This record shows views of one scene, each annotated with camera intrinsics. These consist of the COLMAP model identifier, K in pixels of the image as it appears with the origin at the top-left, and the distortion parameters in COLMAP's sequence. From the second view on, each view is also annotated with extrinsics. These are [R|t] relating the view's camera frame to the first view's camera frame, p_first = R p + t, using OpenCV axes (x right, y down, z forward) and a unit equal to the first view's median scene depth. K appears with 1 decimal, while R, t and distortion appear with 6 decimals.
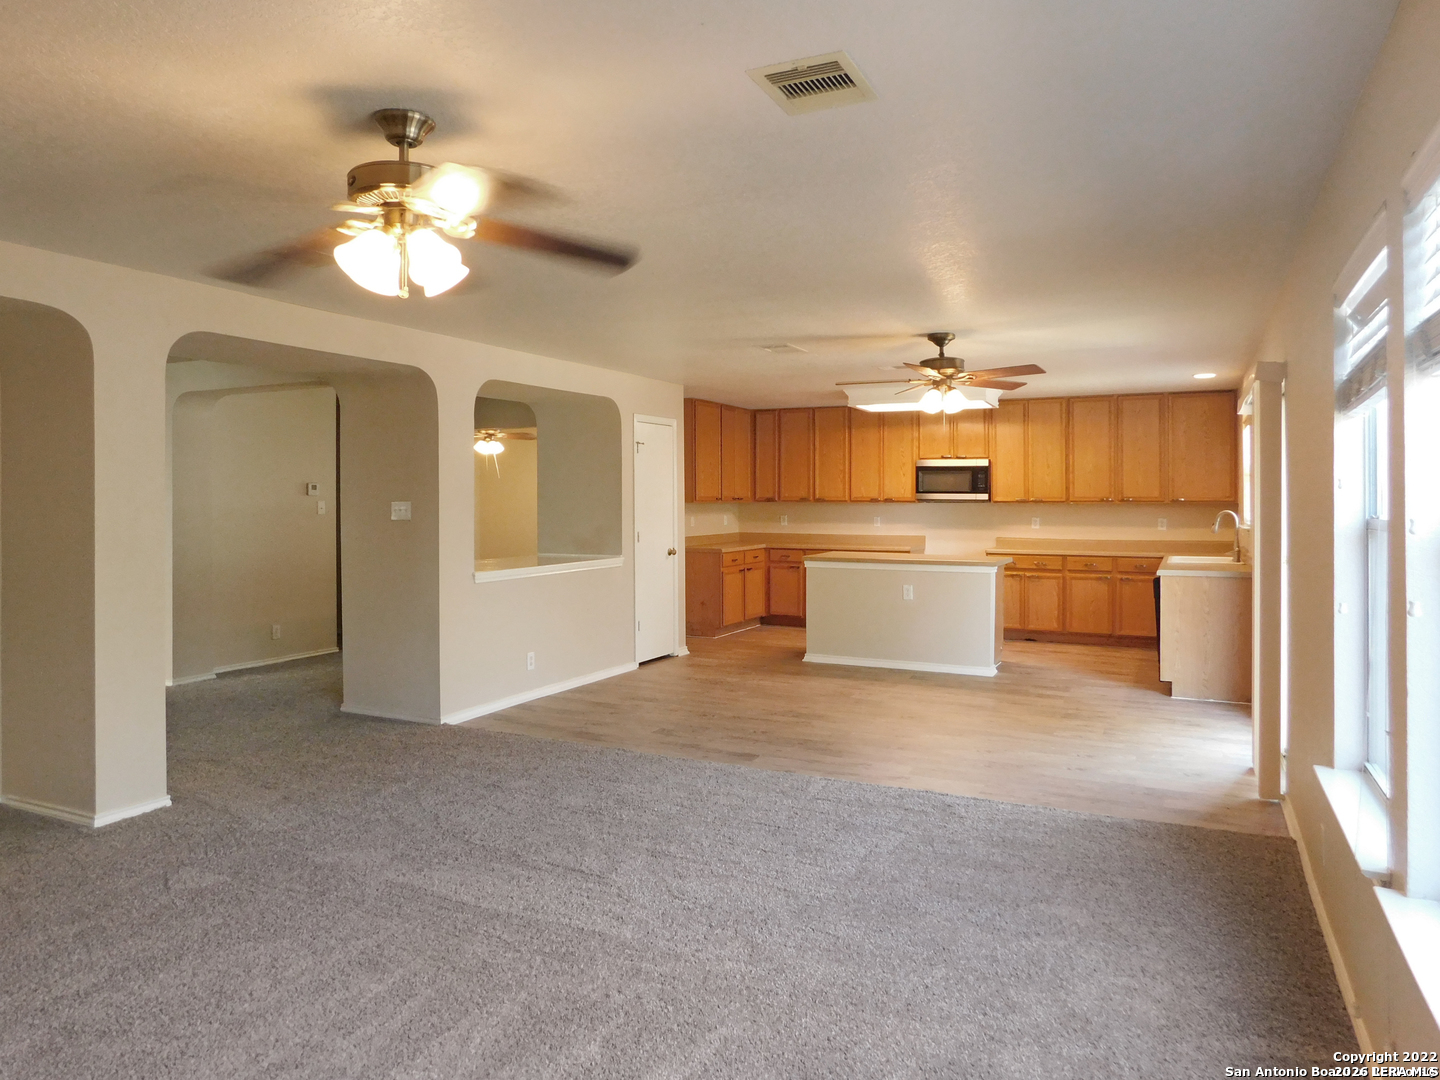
lens RADIAL K [[970.0, 0, 720.9], [0, 970.0, 529.7], [0, 0, 1]] dist [-0.007299, 0.002000]
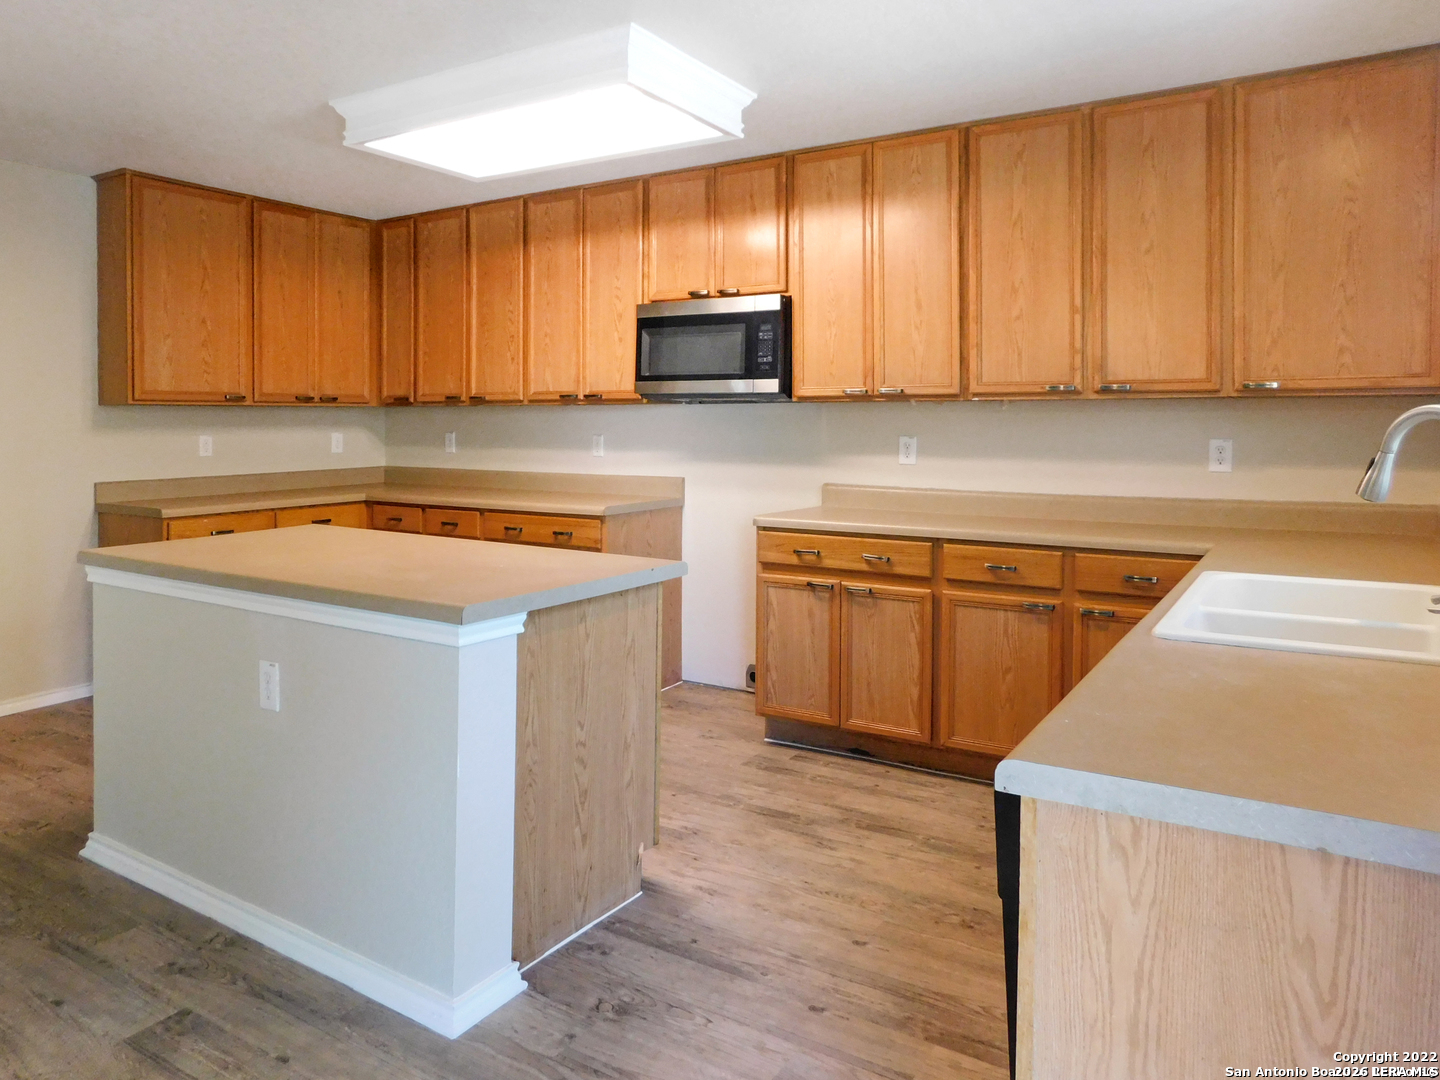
lens RADIAL K [[970.0, 0, 719.6], [0, 970.0, 457.3], [0, 0, 1]] dist [-0.007299, 0.002000]
pose [[0.992756, 0.002610, -0.120123, 0.300652], [-0.001696, 0.999969, 0.007709, -0.007060], [0.120139, -0.007449, 0.992729, 0.592454]]
